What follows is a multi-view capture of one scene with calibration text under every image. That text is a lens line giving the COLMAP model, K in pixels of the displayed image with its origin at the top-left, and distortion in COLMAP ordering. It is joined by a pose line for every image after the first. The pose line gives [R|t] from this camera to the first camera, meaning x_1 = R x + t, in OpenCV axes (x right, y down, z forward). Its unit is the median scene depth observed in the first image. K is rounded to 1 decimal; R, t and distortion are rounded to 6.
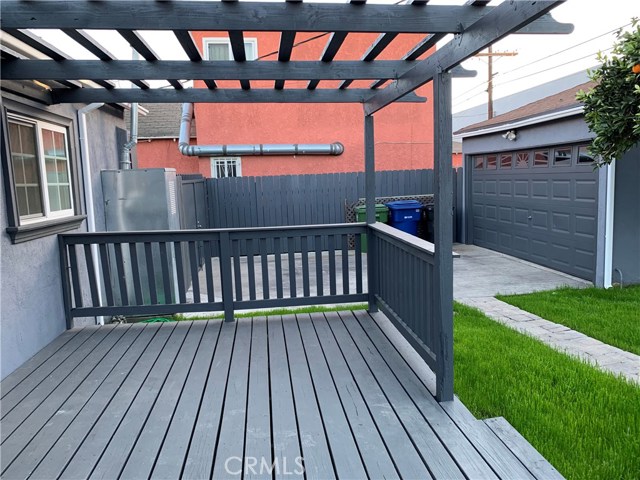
lens RADIAL K [[492.1, 0, 324.5], [0, 492.1, 237.1], [0, 0, 1]] dist [0.086764, -0.152827]
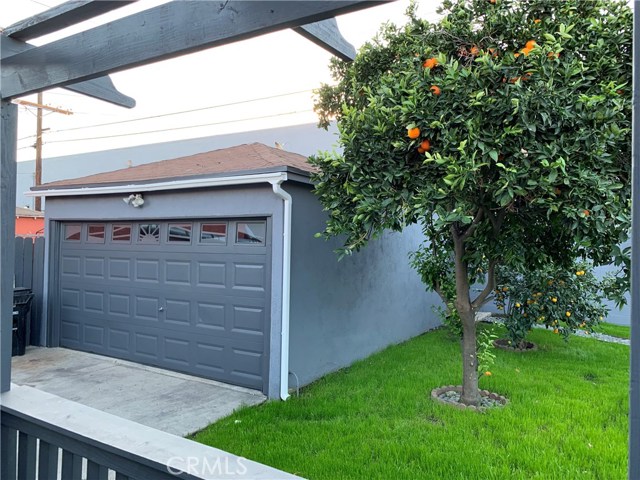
lens RADIAL K [[520.4, 0, 320.0], [0, 520.4, 240.0], [0, 0, 1]] dist [0.104034, -0.181049]
pose [[0.654441, 0.065773, 0.753247, -0.038080], [0.043476, 0.991288, -0.124332, -0.031695], [-0.754862, 0.114116, 0.645879, 0.268028]]
